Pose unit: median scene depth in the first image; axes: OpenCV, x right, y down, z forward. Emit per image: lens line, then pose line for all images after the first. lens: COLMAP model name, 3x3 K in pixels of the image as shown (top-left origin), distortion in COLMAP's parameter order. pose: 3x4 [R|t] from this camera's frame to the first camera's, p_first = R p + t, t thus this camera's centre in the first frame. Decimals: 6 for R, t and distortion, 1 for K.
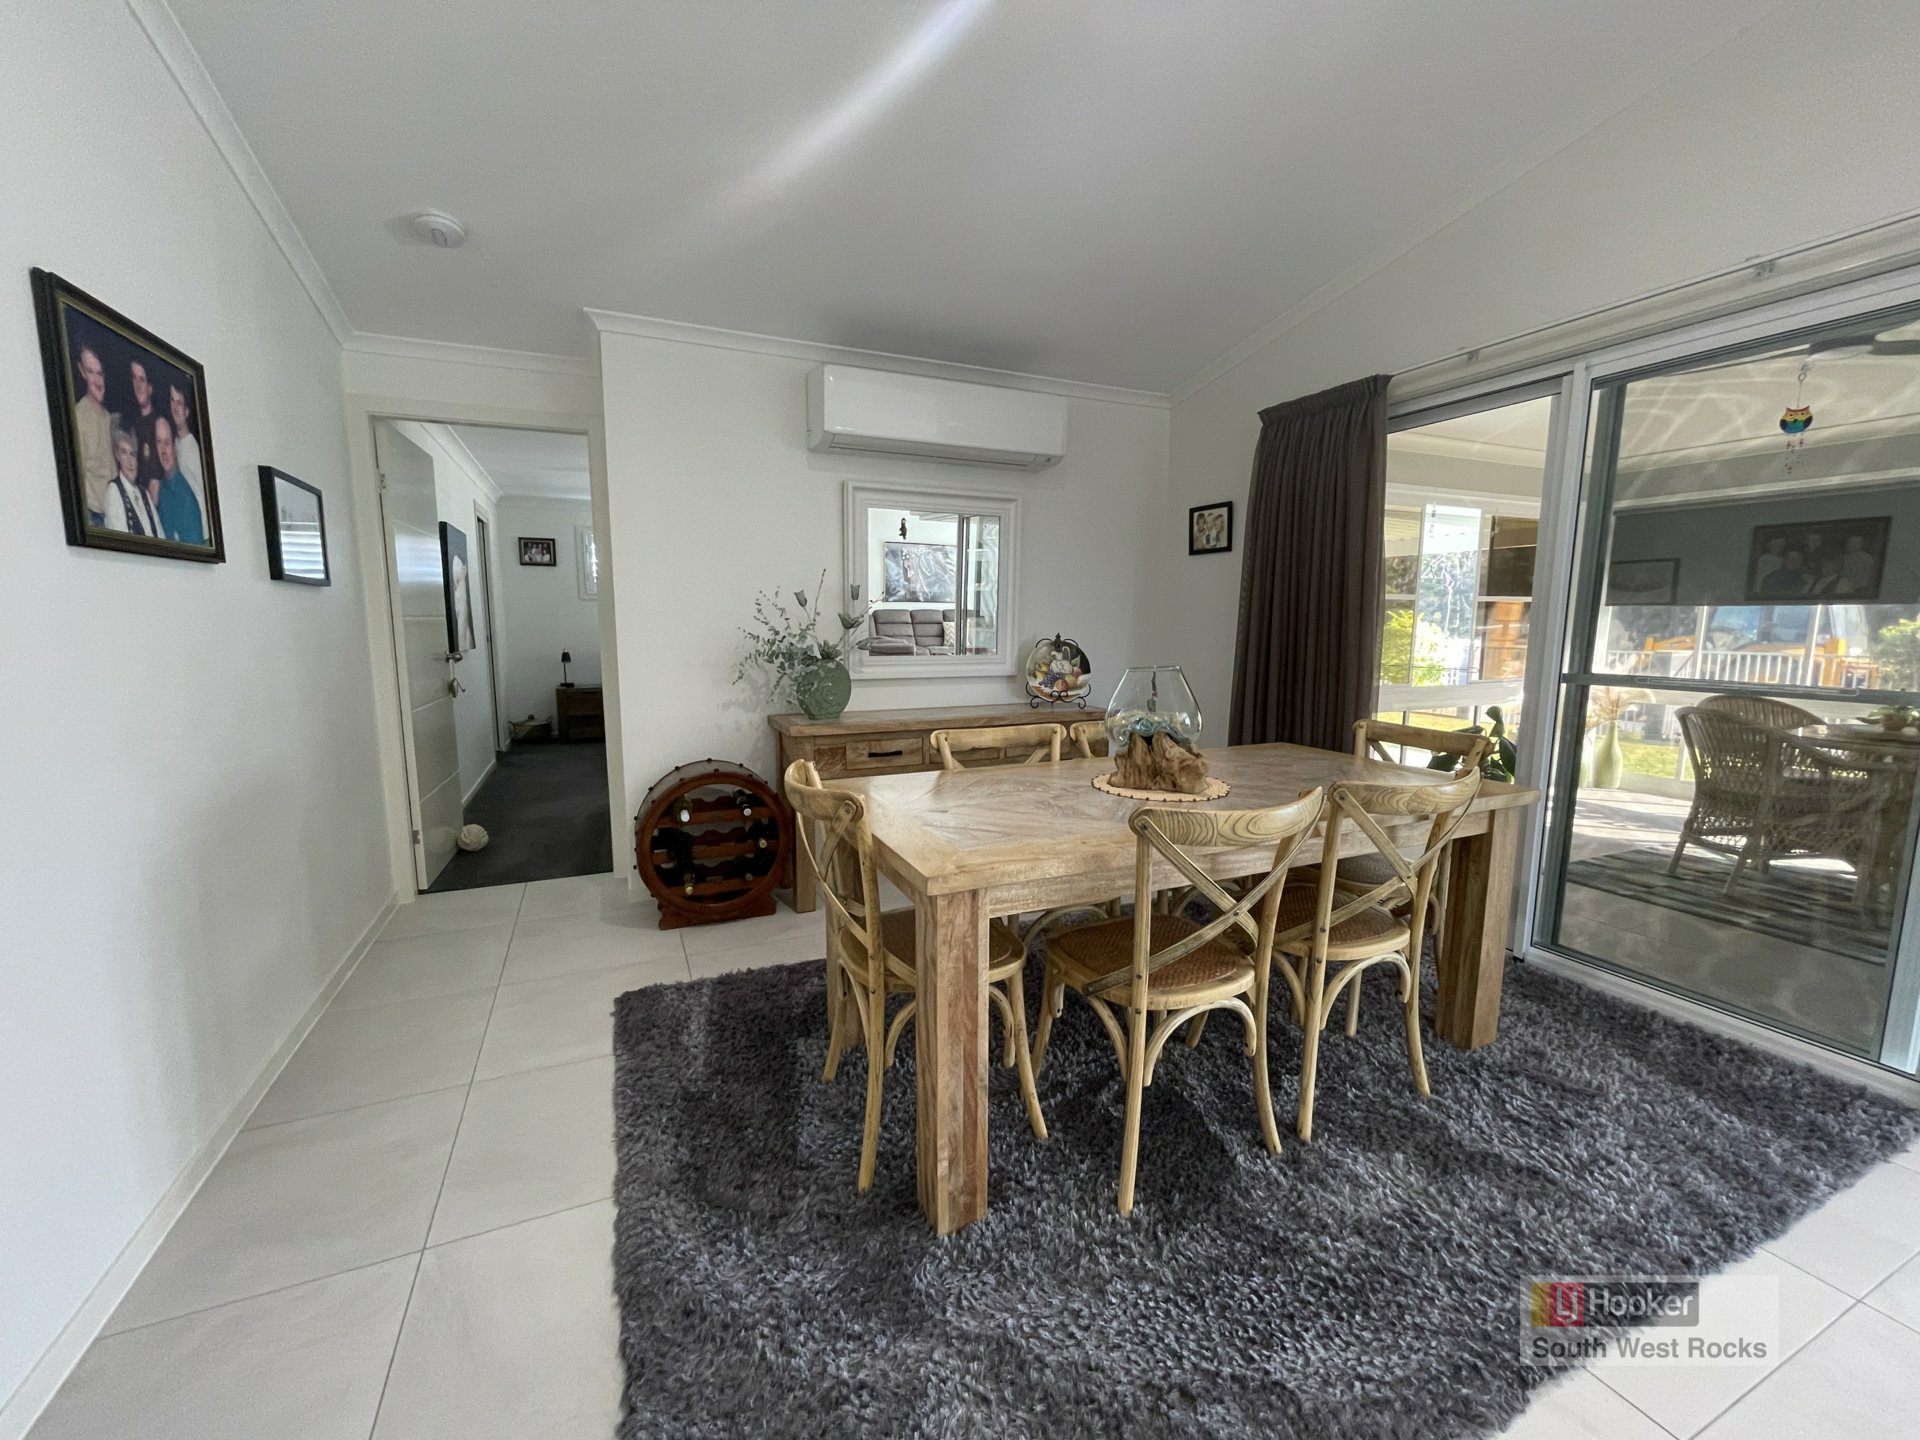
lens RADIAL K [[785.3, 0, 961.8], [0, 785.3, 716.9], [0, 0, 1]] dist [-0.002488, -0.000218]
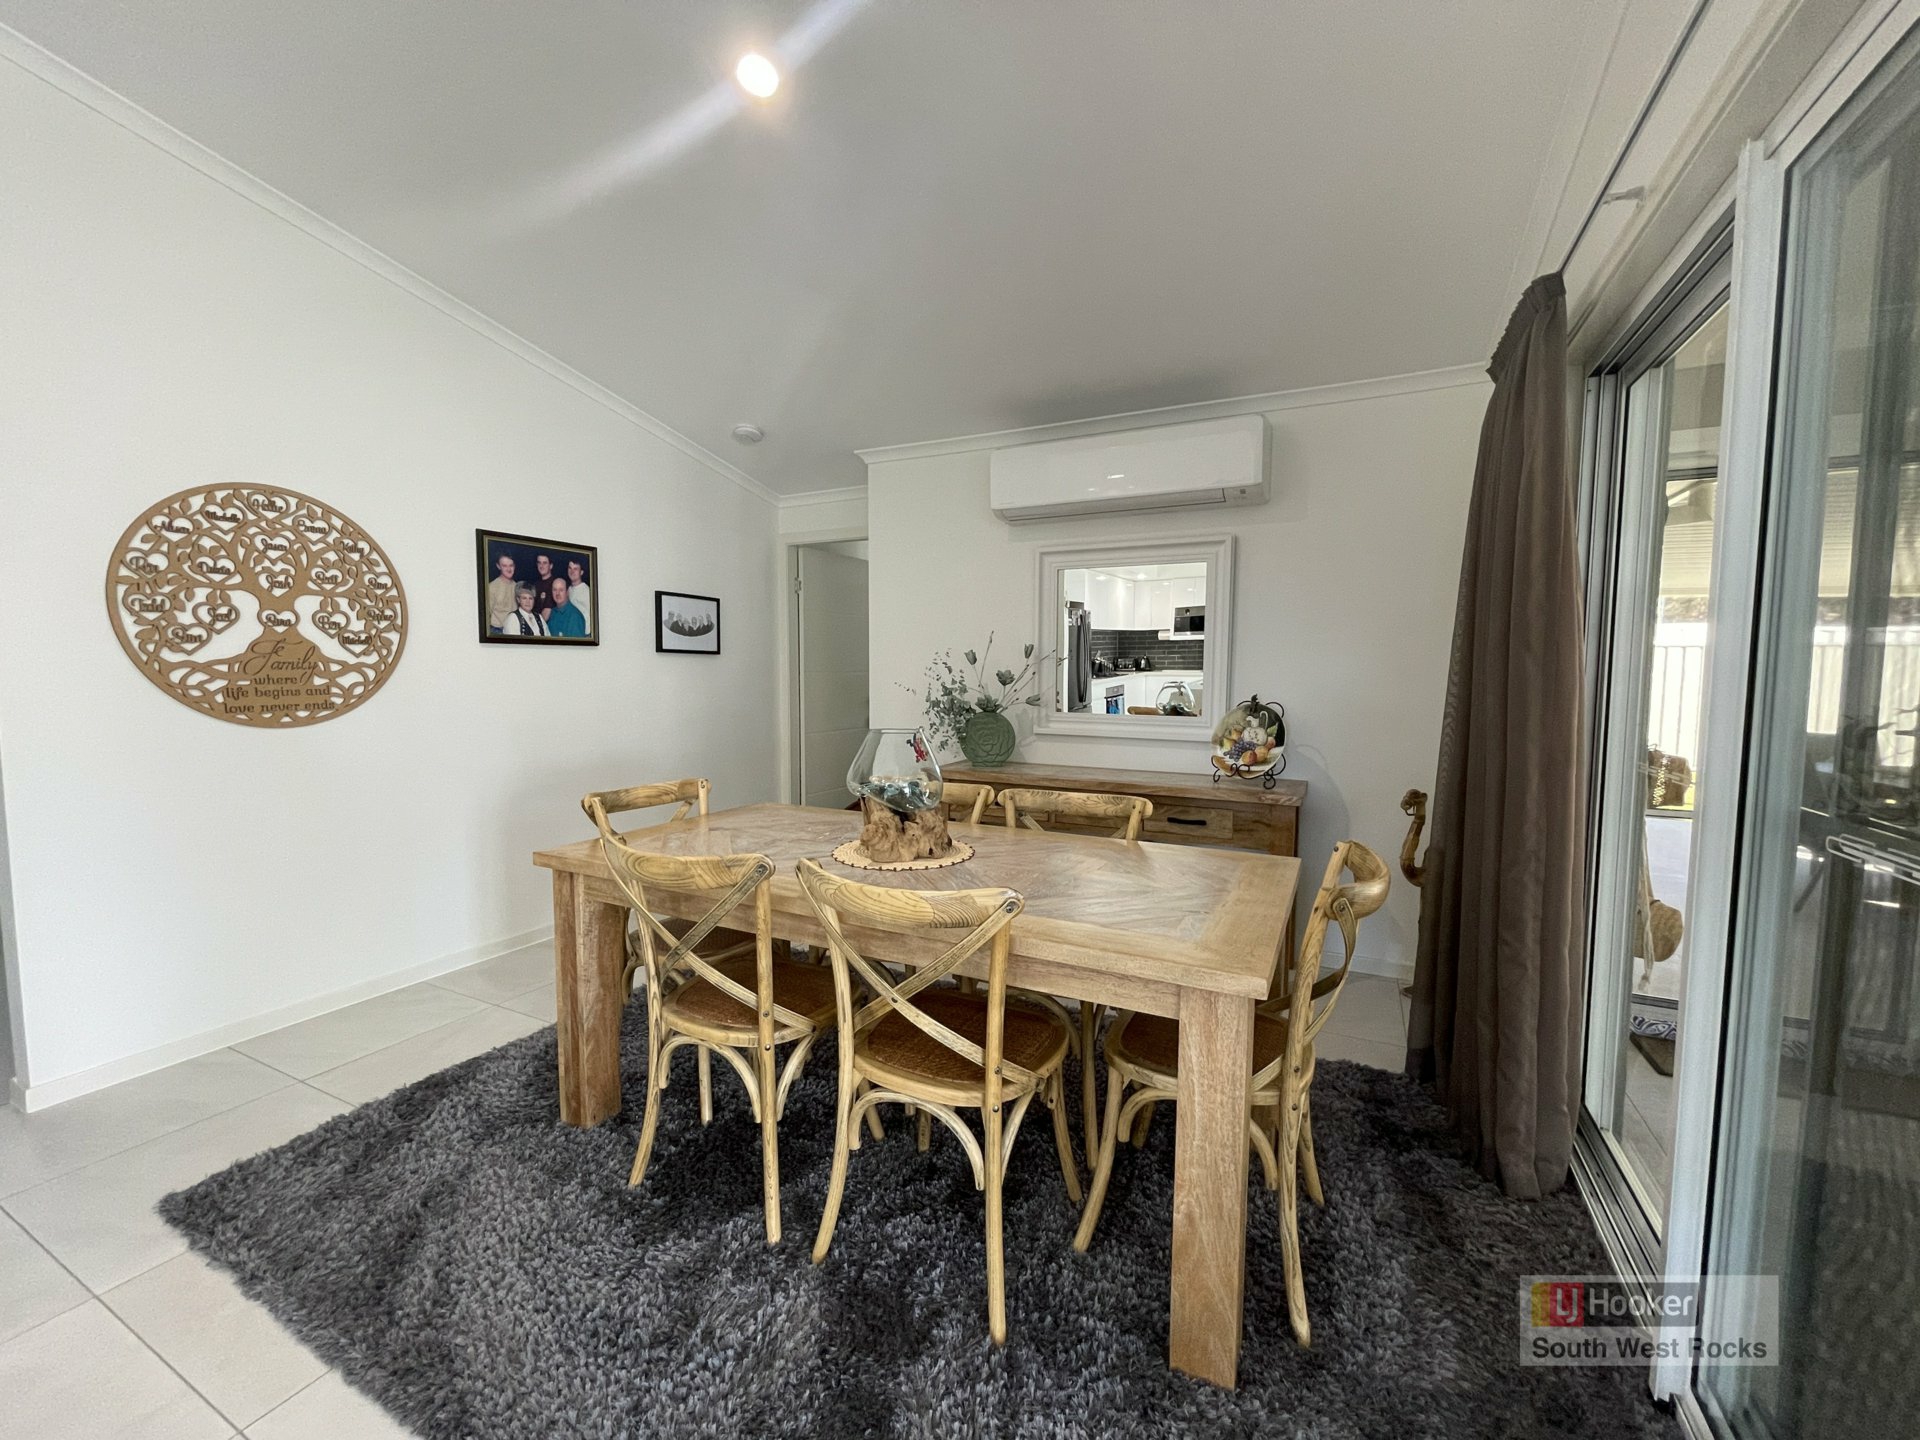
lens RADIAL K [[785.3, 0, 961.2], [0, 785.3, 722.8], [0, 0, 1]] dist [-0.002488, -0.000218]
pose [[0.623665, 0.055977, -0.779685, 0.901194], [-0.101150, 0.994826, -0.009487, -0.059749], [0.775120, 0.084781, 0.626100, 0.380998]]
